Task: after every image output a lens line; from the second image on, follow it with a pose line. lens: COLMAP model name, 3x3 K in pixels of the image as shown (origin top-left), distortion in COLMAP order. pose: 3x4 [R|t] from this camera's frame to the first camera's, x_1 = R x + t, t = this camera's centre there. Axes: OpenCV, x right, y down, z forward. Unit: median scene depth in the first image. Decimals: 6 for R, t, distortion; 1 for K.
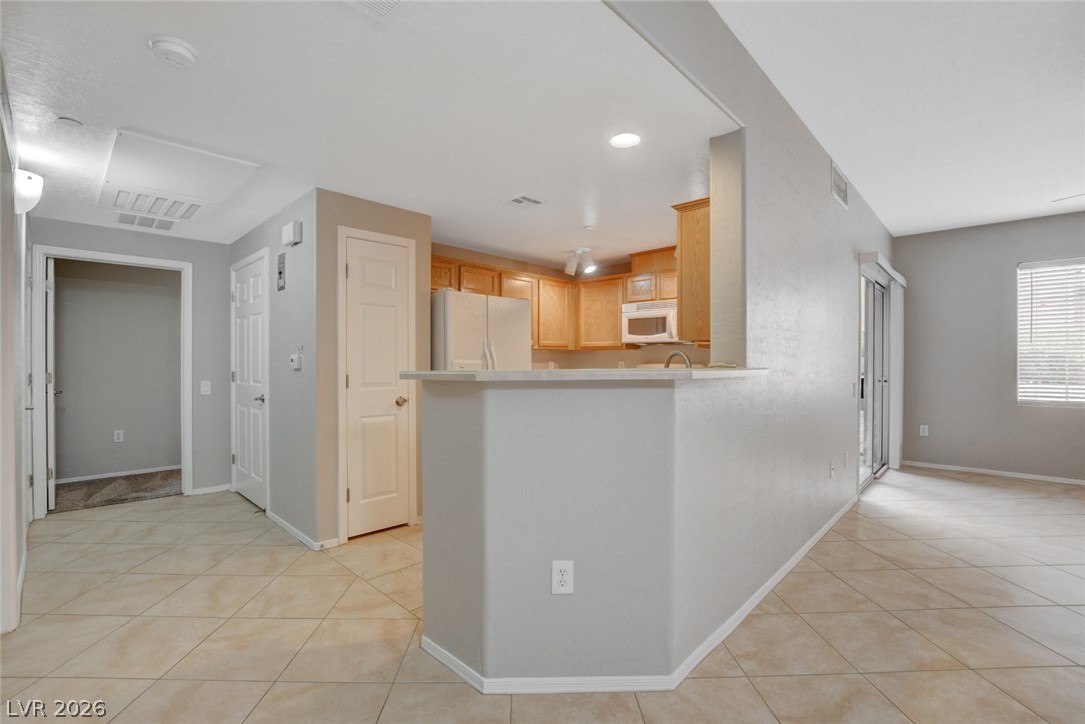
lens RADIAL K [[481.0, 0, 536.9], [0, 481.0, 365.1], [0, 0, 1]] dist [-0.028953, 0.000930]
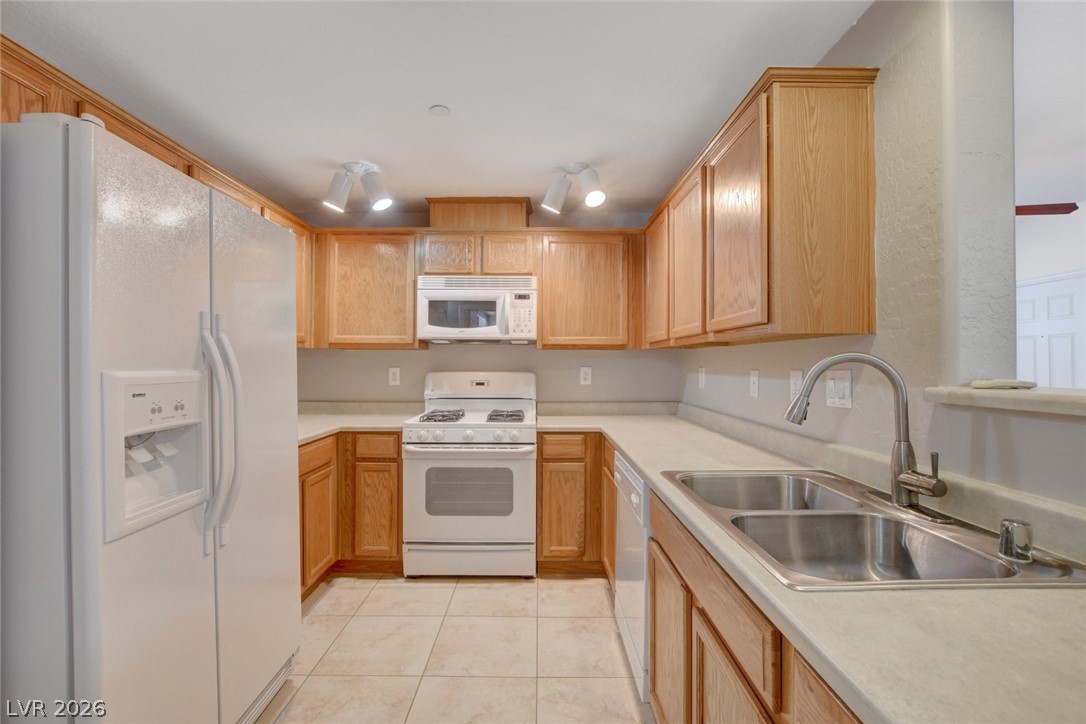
lens RADIAL K [[477.0, 0, 534.3], [0, 477.0, 358.9], [0, 0, 1]] dist [-0.023588, 0.000317]
pose [[0.723725, 0.009455, 0.690024, -0.168962], [0.003972, 0.999833, -0.017865, -0.010520], [-0.690077, 0.015670, 0.723566, 0.573106]]
